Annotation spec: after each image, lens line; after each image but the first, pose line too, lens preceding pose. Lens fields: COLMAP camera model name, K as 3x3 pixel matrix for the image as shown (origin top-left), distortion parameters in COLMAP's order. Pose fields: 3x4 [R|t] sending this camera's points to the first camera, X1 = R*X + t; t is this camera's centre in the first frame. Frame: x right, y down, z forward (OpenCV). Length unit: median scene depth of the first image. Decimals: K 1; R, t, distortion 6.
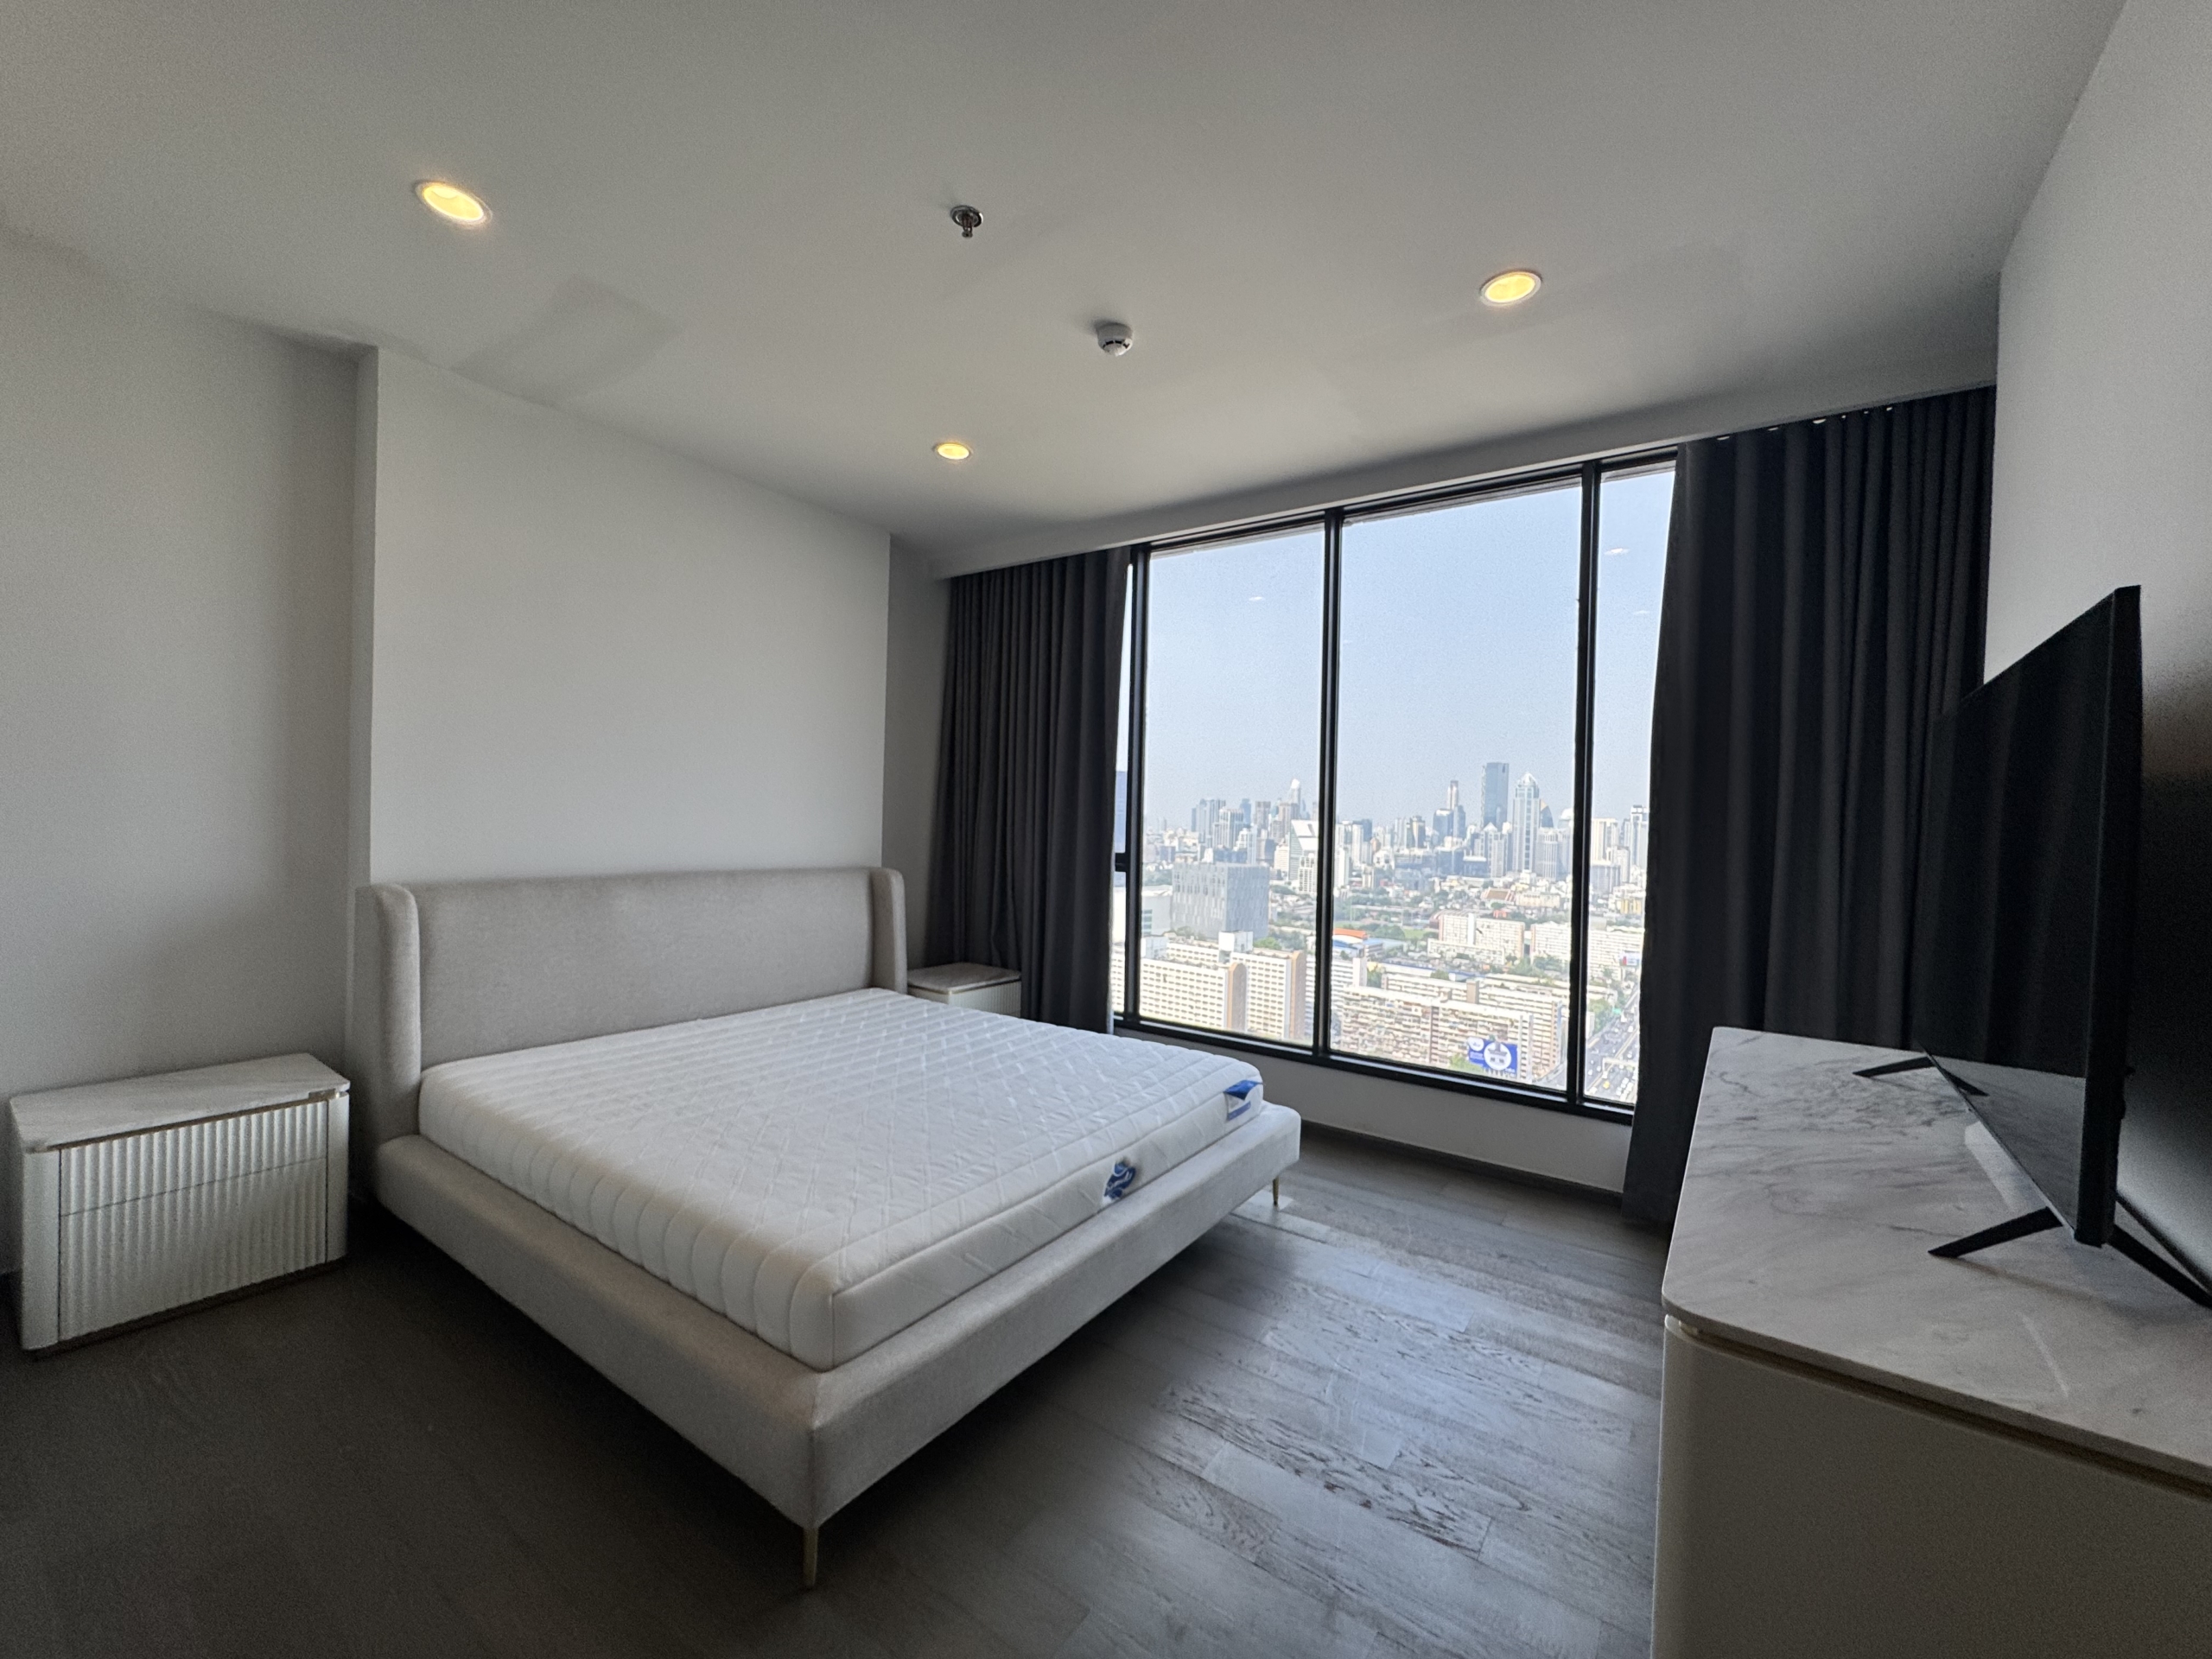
lens RADIAL K [[884.5, 0, 1104.8], [0, 884.5, 815.6], [0, 0, 1]] dist [-0.003180, -0.000477]
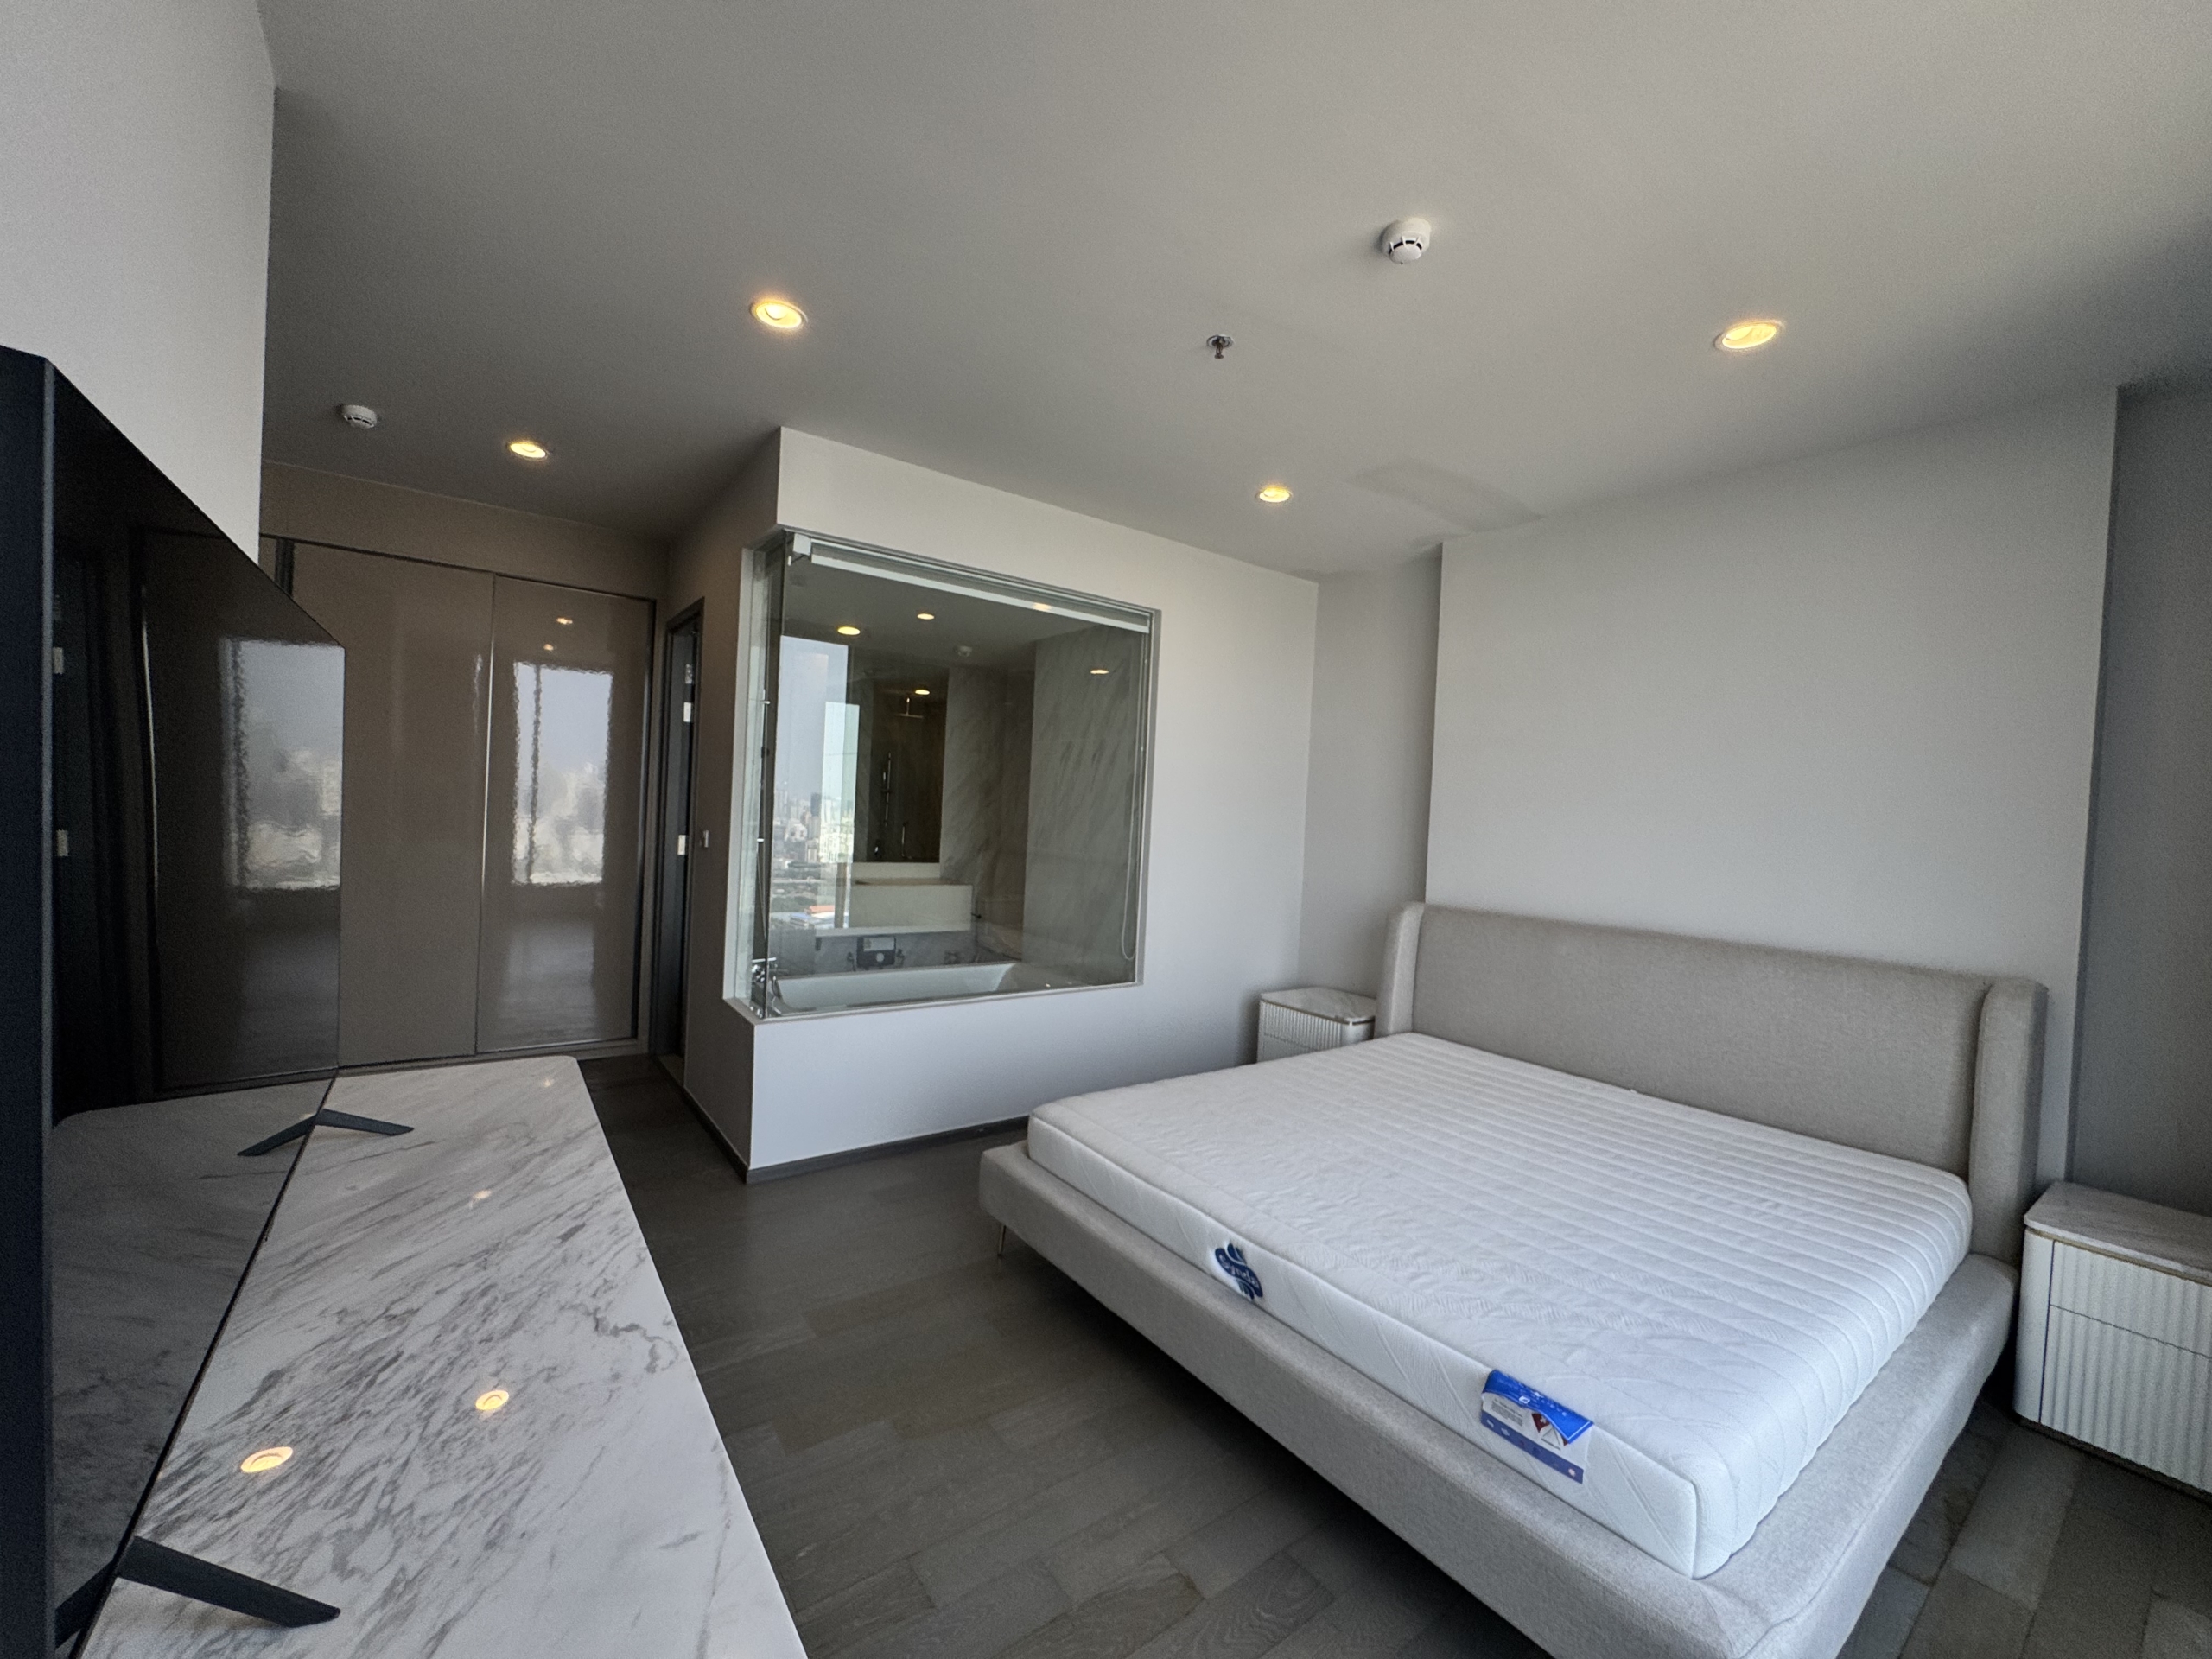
lens RADIAL K [[884.5, 0, 1111.4], [0, 884.5, 835.1], [0, 0, 1]] dist [-0.003180, -0.000477]
pose [[-0.301974, -0.019920, -0.953108, 1.305955], [-0.059041, 0.998253, -0.002158, -0.007170], [0.951486, 0.055621, -0.302623, 1.640716]]
